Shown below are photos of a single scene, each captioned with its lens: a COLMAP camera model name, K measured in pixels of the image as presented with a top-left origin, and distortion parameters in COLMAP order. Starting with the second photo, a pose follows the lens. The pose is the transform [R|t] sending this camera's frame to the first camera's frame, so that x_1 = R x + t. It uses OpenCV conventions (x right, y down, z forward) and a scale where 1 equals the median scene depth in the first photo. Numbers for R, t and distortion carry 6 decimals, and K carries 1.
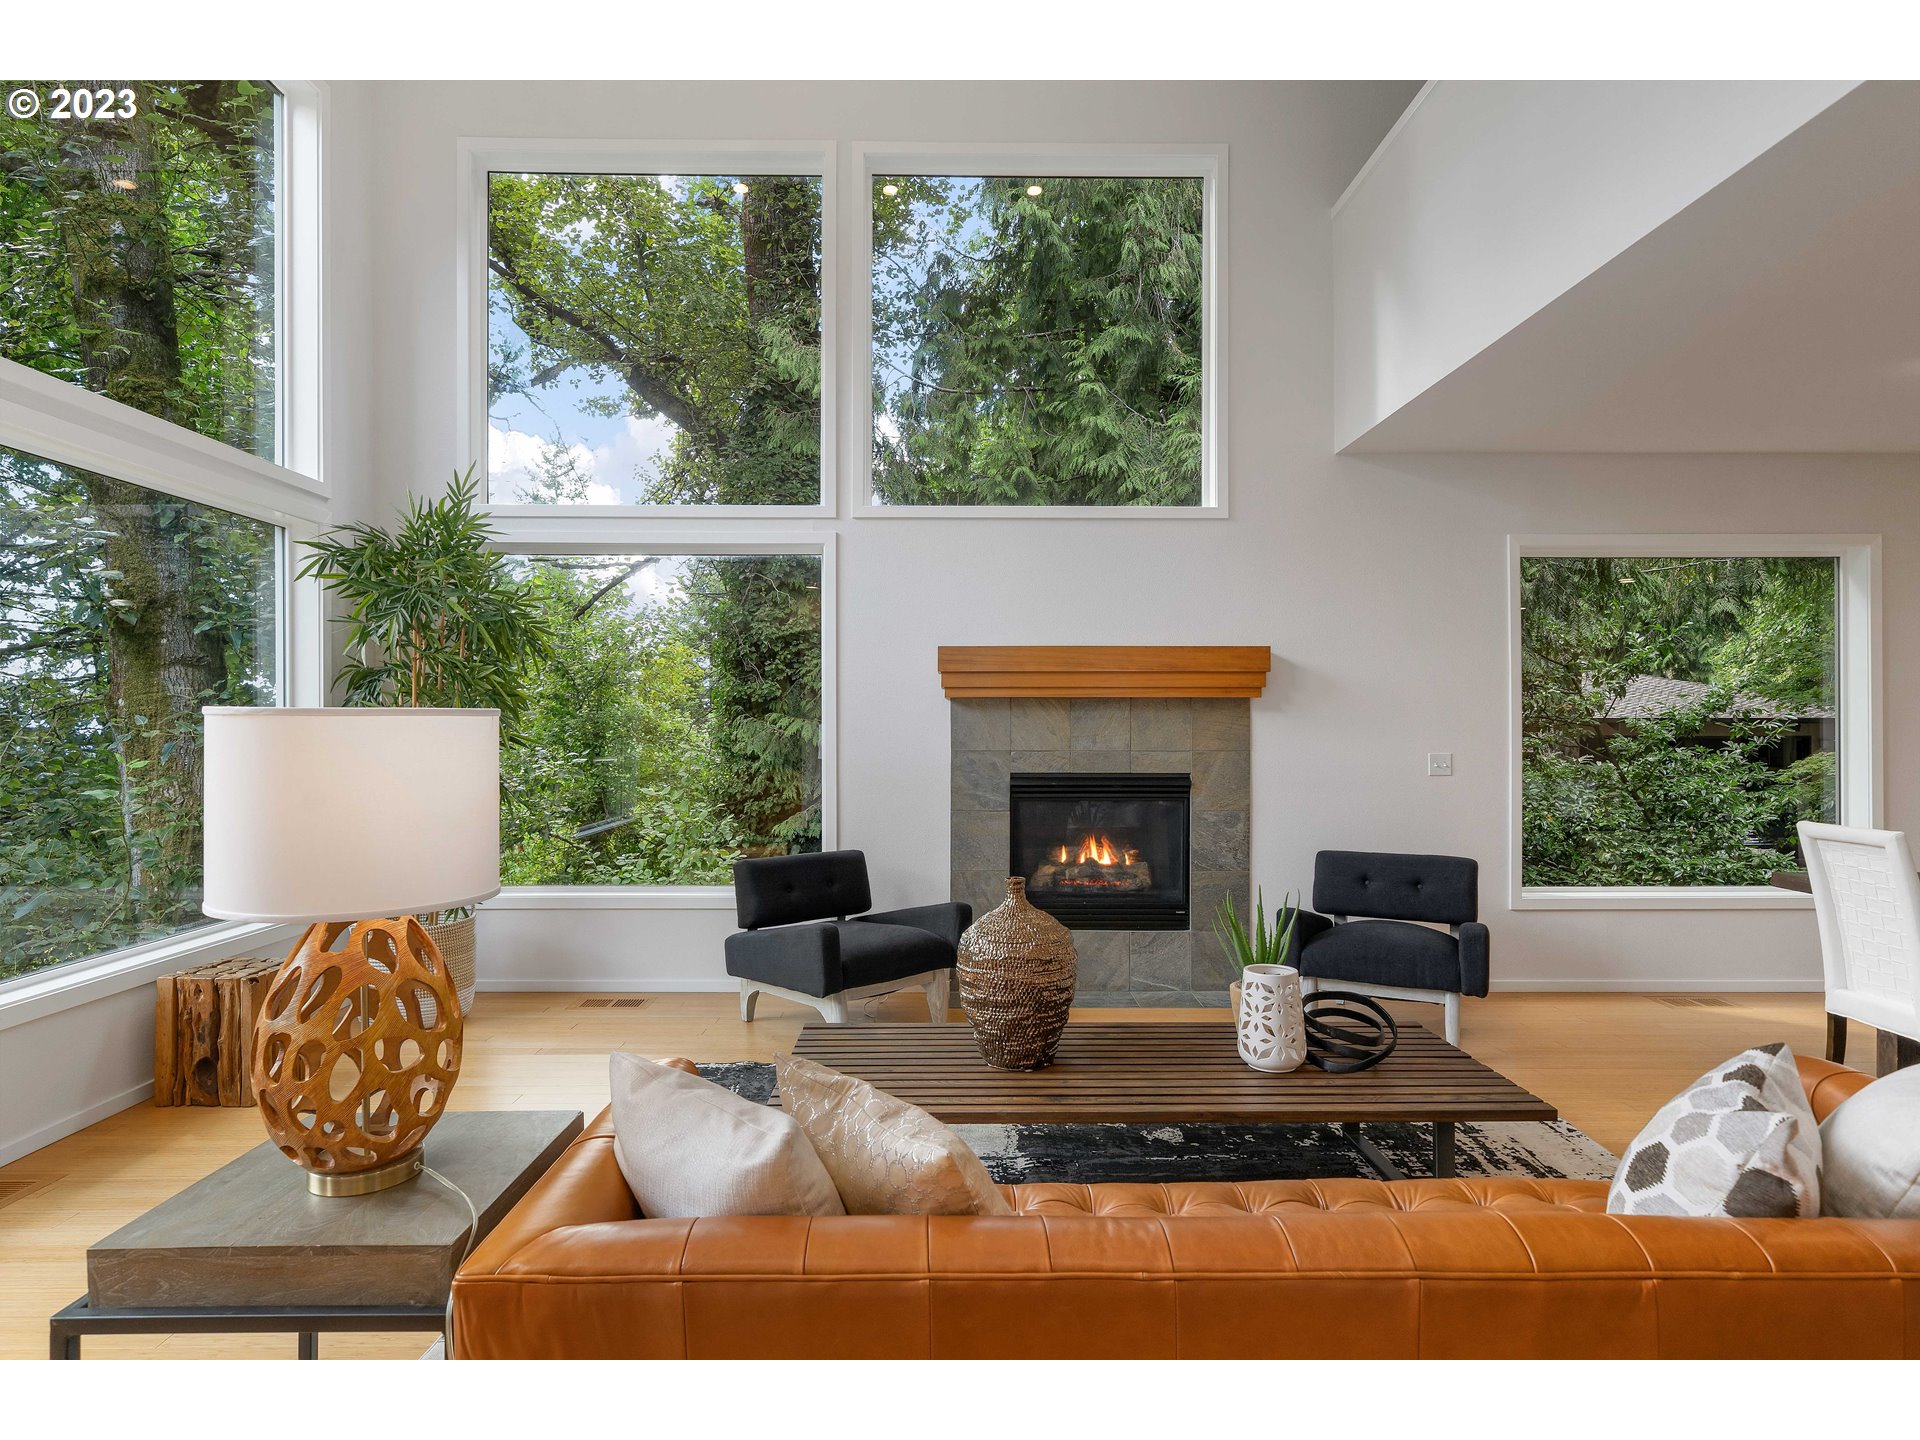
lens RADIAL K [[1062.1, 0, 960.5], [0, 1062.1, 730.3], [0, 0, 1]] dist [-0.003849, -0.000357]
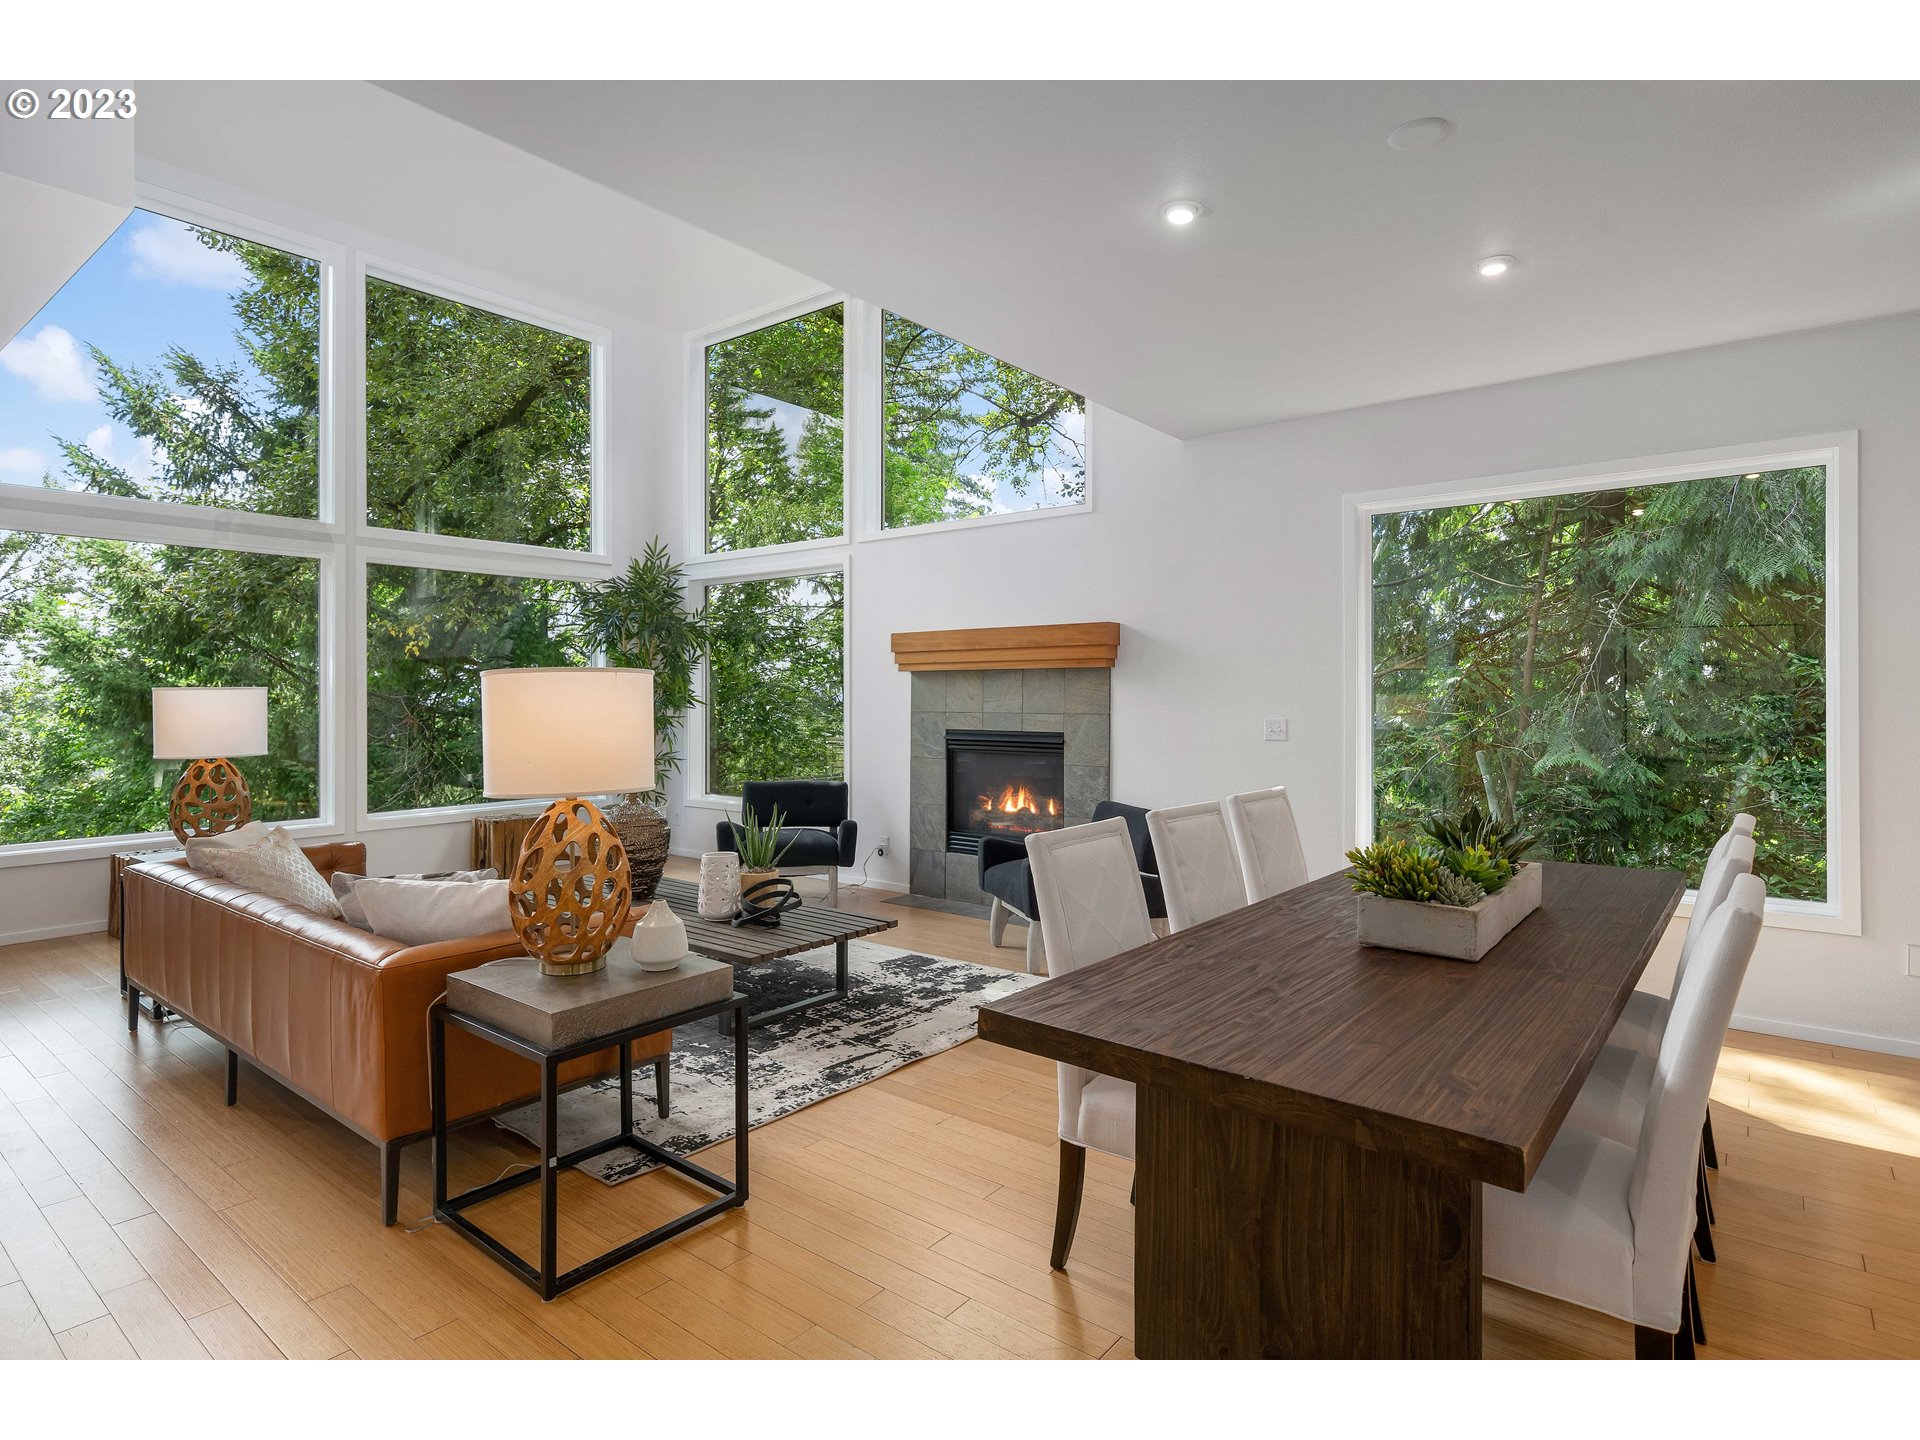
lens RADIAL K [[1015.3, 0, 964.2], [0, 1015.3, 702.6], [0, 0, 1]] dist [-0.000080, -0.000428]
pose [[0.777712, 0.003738, -0.628610, 0.837799], [-0.001641, 0.999991, 0.003917, 0.003174], [0.628619, -0.002015, 0.777711, 0.057394]]
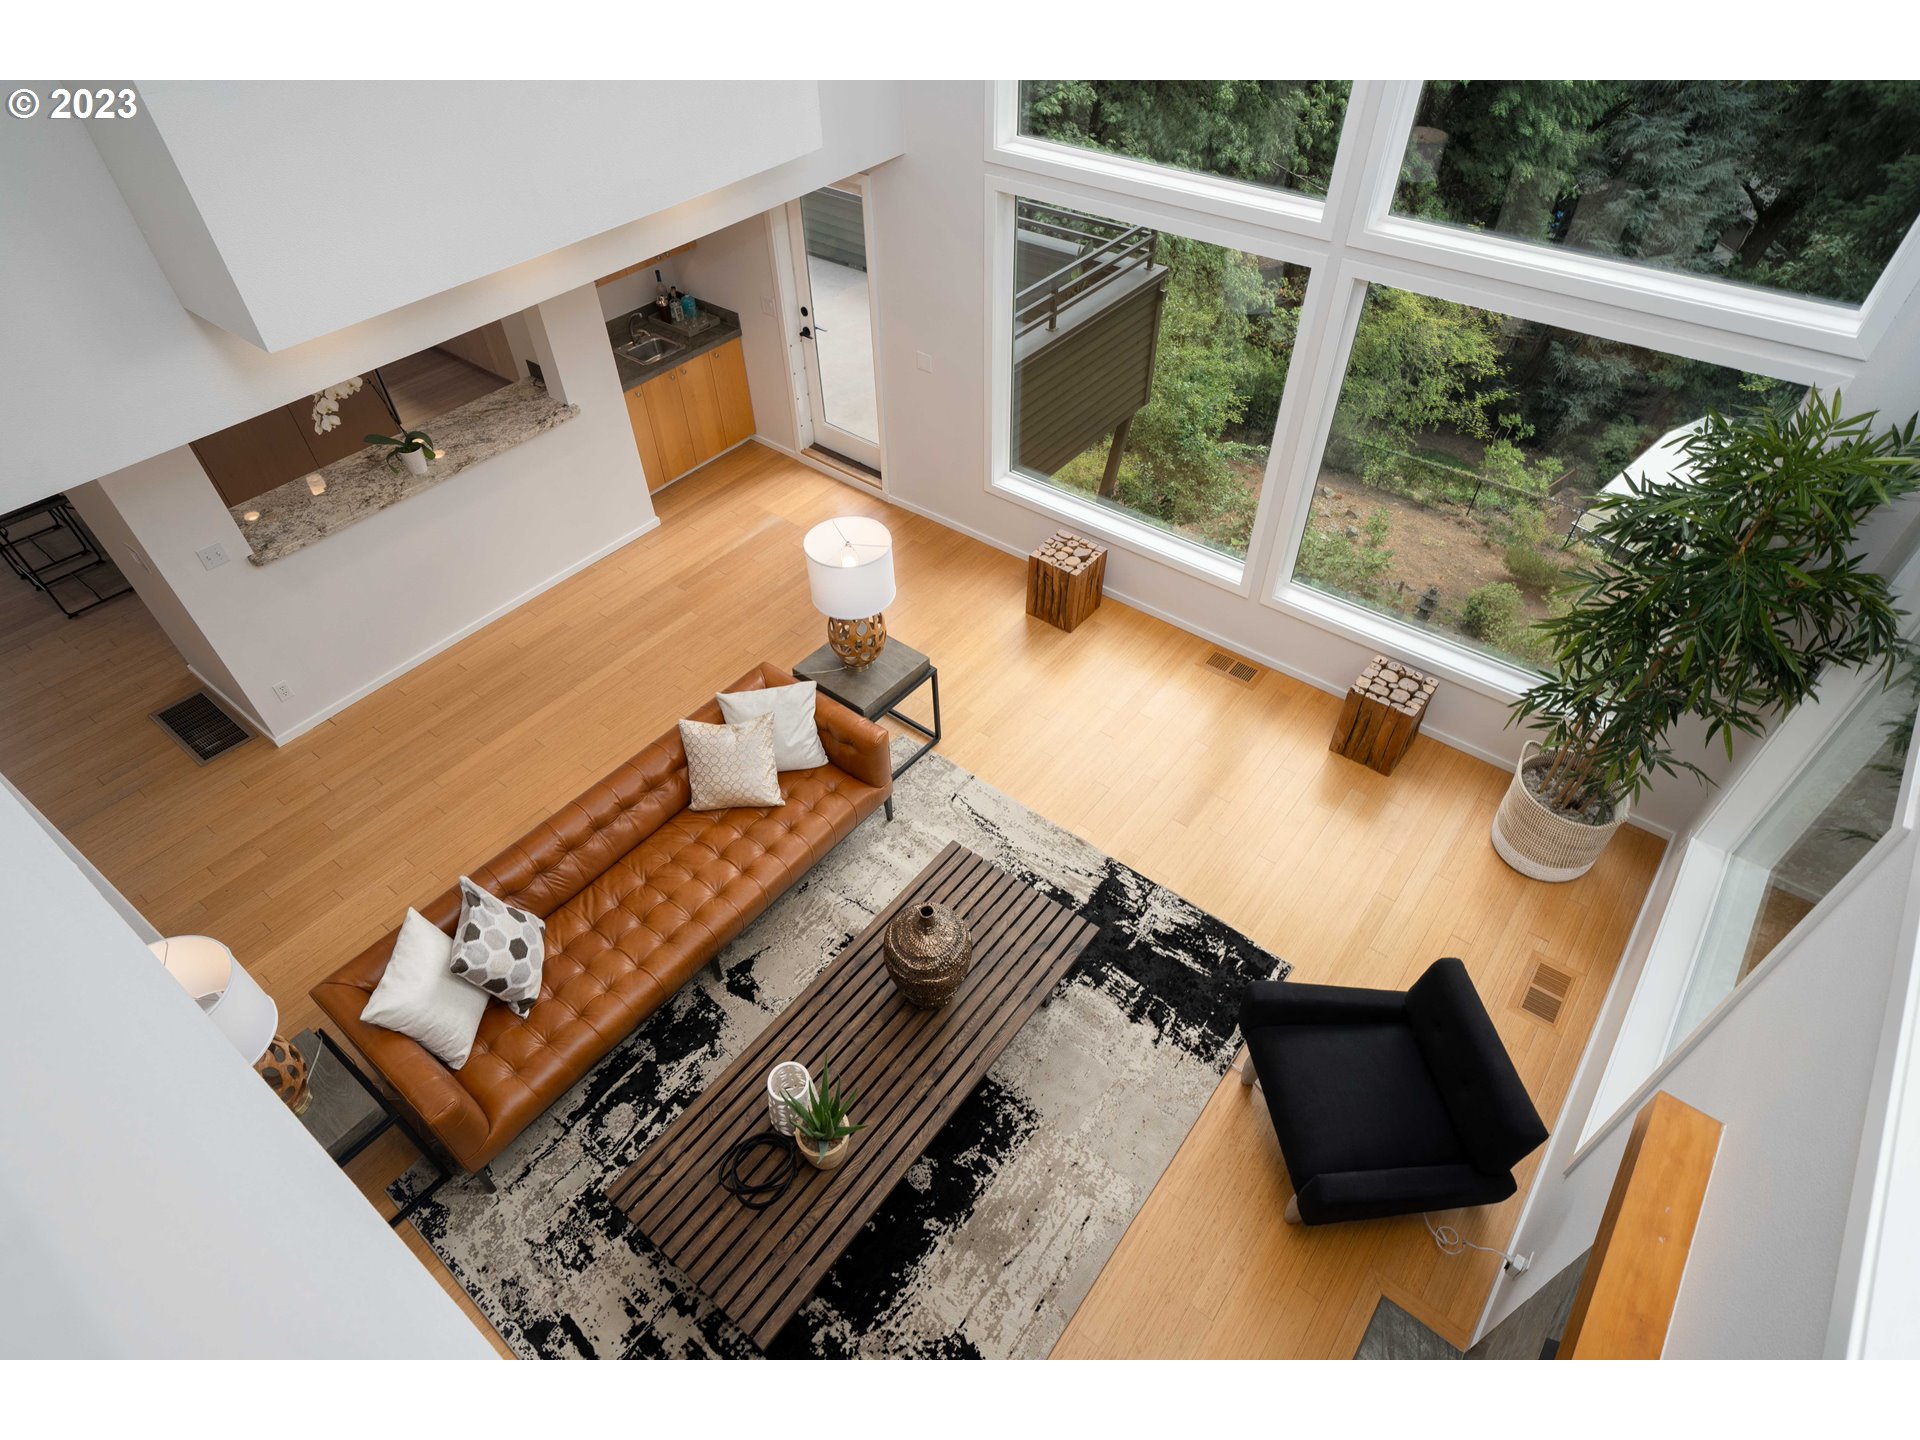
lens RADIAL K [[1015.3, 0, 955.2], [0, 1015.3, 721.0], [0, 0, 1]] dist [-0.000080, -0.000428]
pose [[-0.622405, 0.555778, -0.551110, 0.335596], [0.014251, 0.712048, 0.701986, -0.520318], [0.782565, 0.429066, -0.451103, 0.866289]]
